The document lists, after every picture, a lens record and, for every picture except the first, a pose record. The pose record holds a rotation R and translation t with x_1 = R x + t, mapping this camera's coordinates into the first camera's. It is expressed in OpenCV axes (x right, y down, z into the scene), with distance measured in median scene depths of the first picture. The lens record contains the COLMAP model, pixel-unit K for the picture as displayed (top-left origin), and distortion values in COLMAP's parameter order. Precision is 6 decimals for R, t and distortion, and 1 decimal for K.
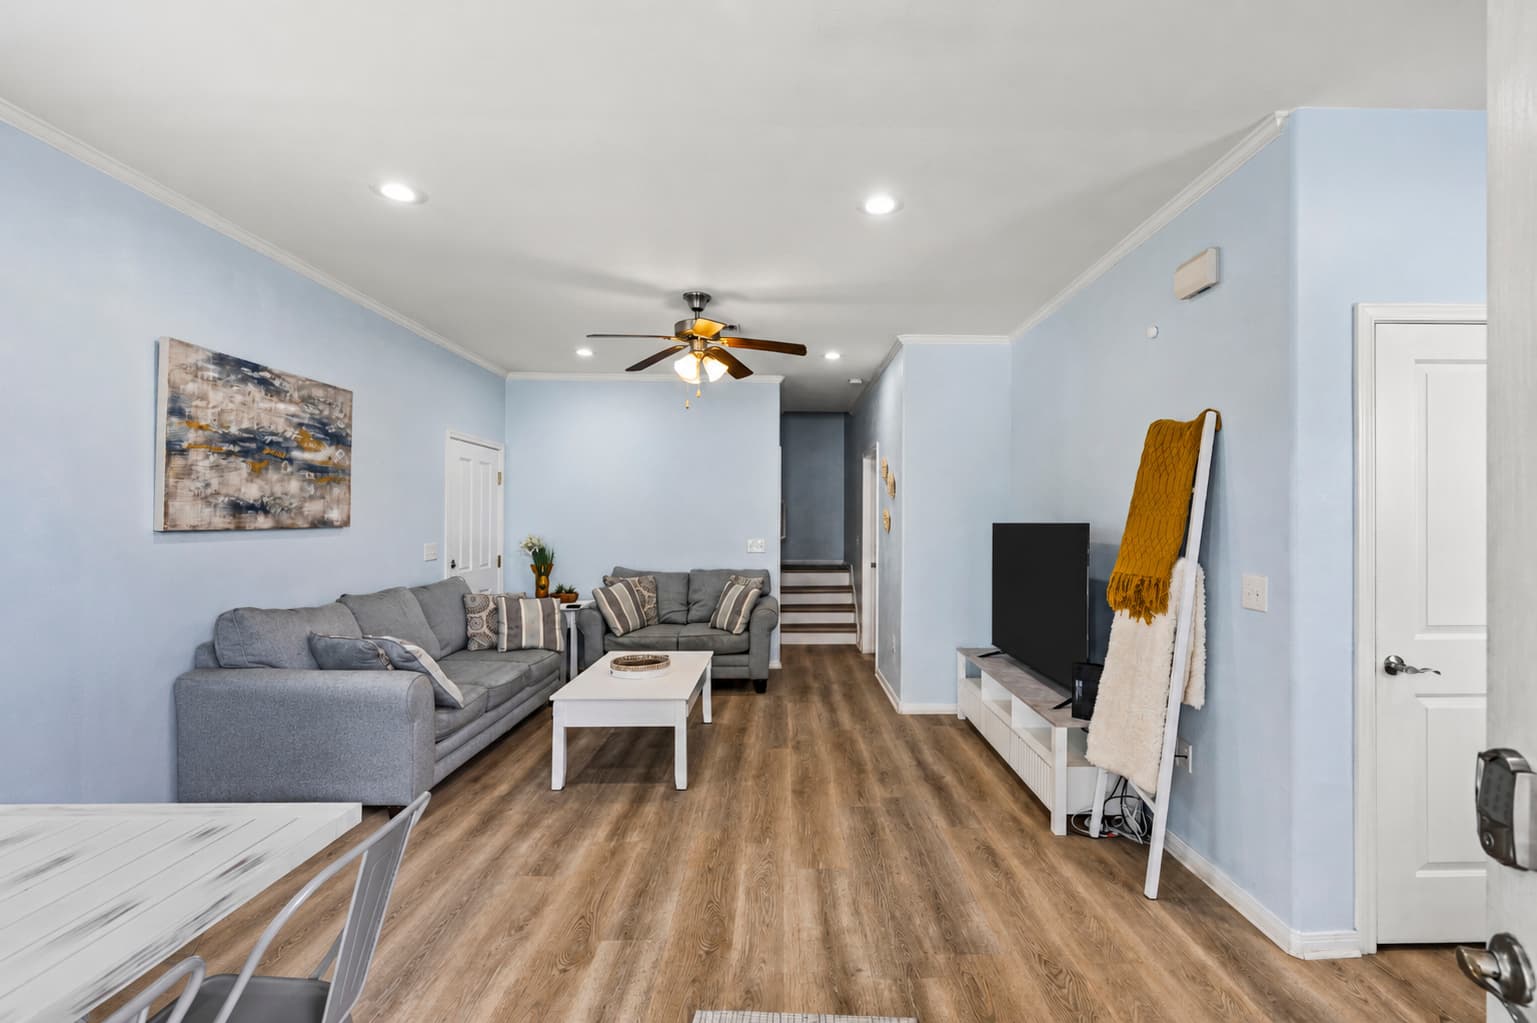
lens RADIAL K [[663.7, 0, 766.0], [0, 663.7, 527.3], [0, 0, 1]] dist [0.001730, -0.000971]
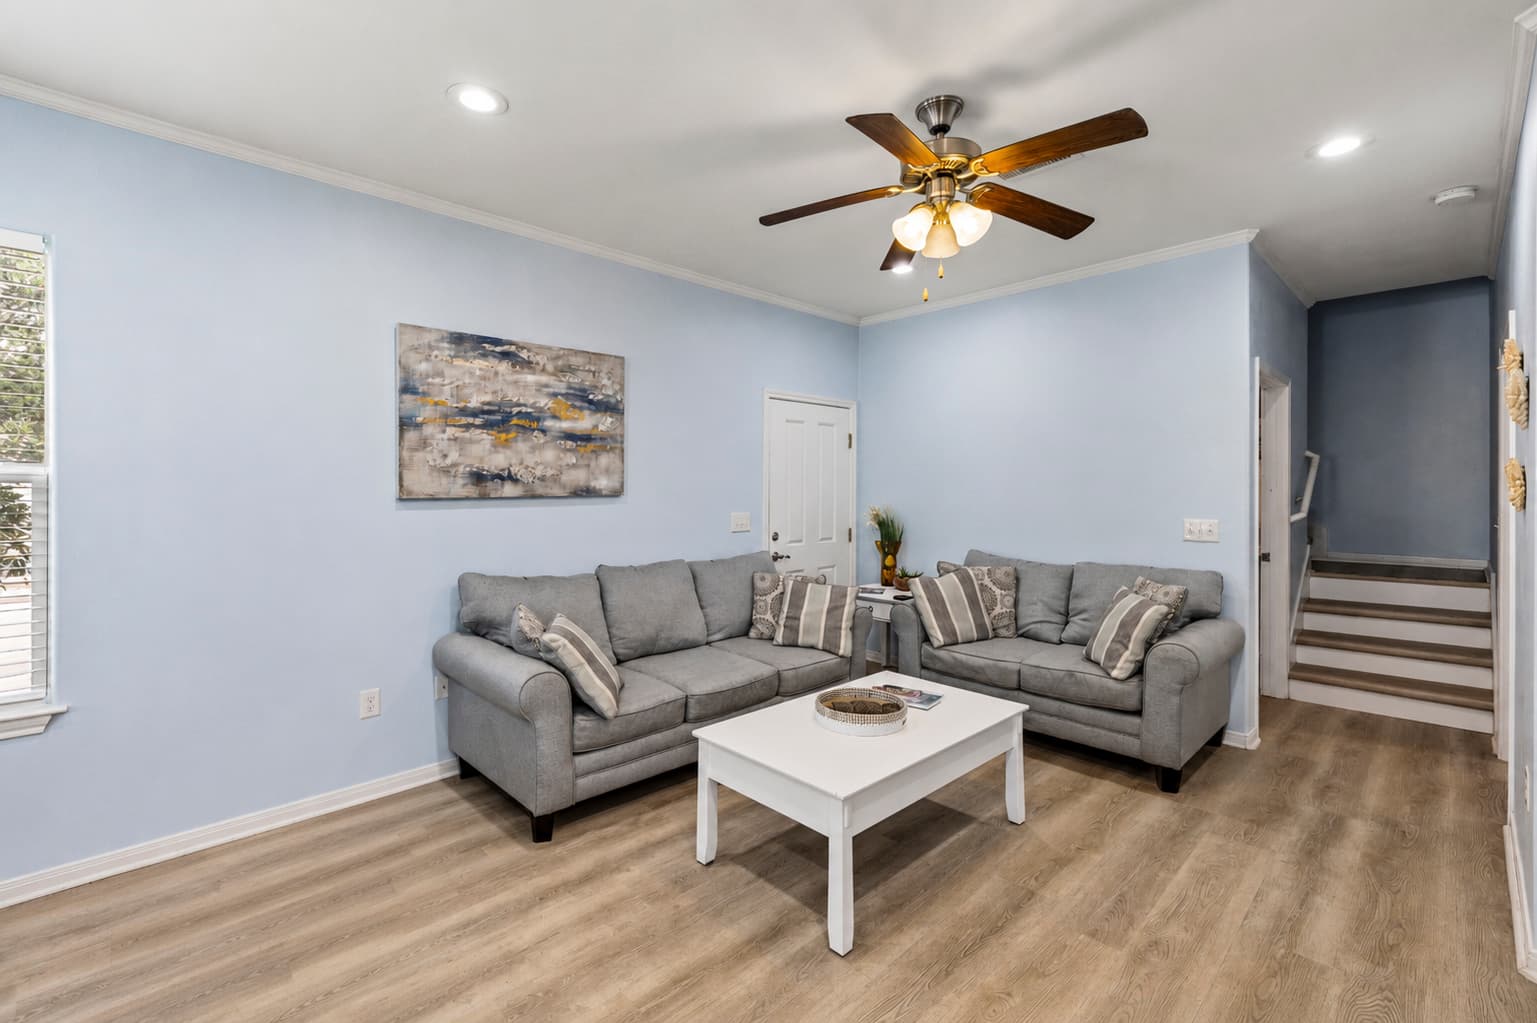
lens RADIAL K [[651.4, 0, 738.1], [0, 651.4, 496.5], [0, 0, 1]] dist [0.009577, -0.000403]
pose [[0.691628, 0.005739, -0.722231, 0.212927], [-0.004638, 0.999983, 0.003505, -0.003887], [0.722239, 0.000925, 0.691643, 0.520444]]
